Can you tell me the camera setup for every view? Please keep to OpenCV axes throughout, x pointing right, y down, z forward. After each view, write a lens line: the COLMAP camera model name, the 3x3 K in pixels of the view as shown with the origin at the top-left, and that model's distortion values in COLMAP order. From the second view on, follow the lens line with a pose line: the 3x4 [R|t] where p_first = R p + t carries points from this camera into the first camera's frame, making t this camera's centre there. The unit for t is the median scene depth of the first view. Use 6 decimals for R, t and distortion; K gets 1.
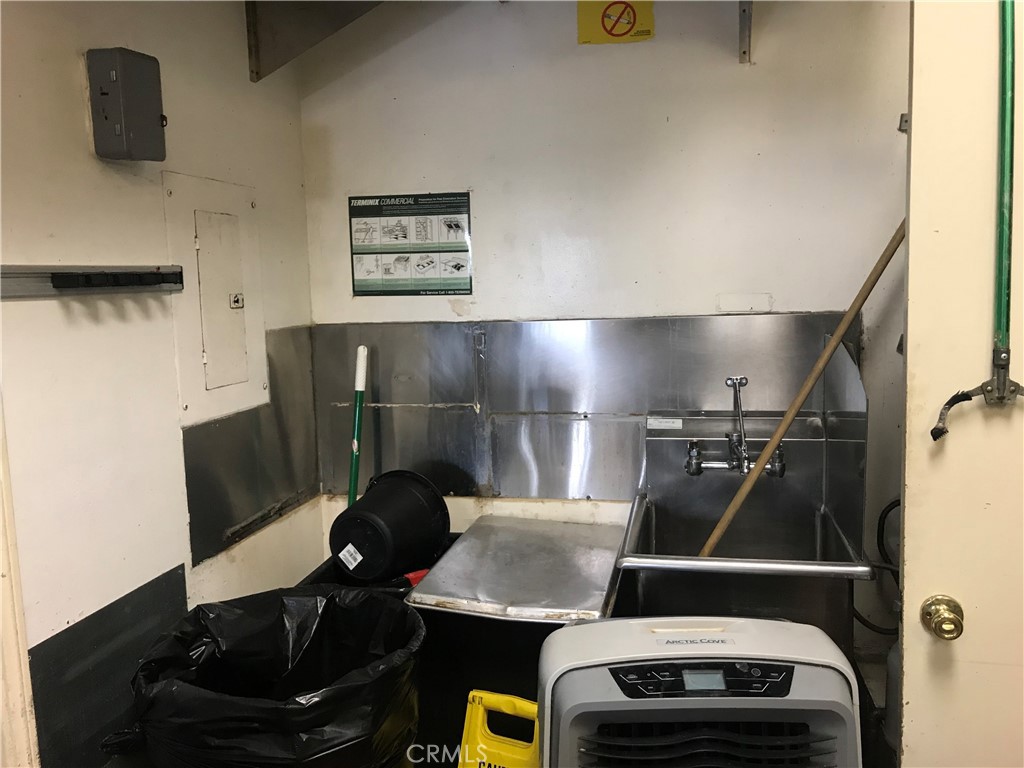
lens RADIAL K [[857.8, 0, 512.0], [0, 857.8, 384.0], [0, 0, 1]] dist [0.009103, 0.008757]
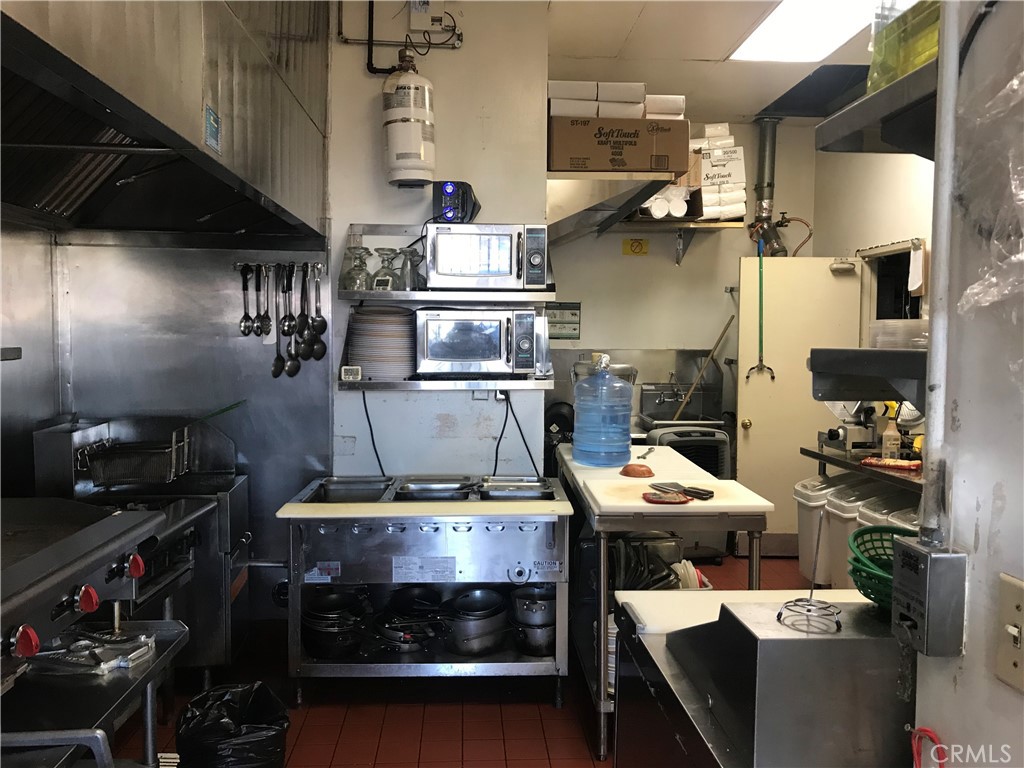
lens RADIAL K [[849.0, 0, 508.5], [0, 849.0, 375.2], [0, 0, 1]] dist [0.031178, -0.032083]
pose [[0.966250, 0.022607, 0.256613, -0.985666], [-0.009384, 0.998570, -0.052636, 0.156158], [-0.257436, 0.048451, 0.965080, -1.580205]]
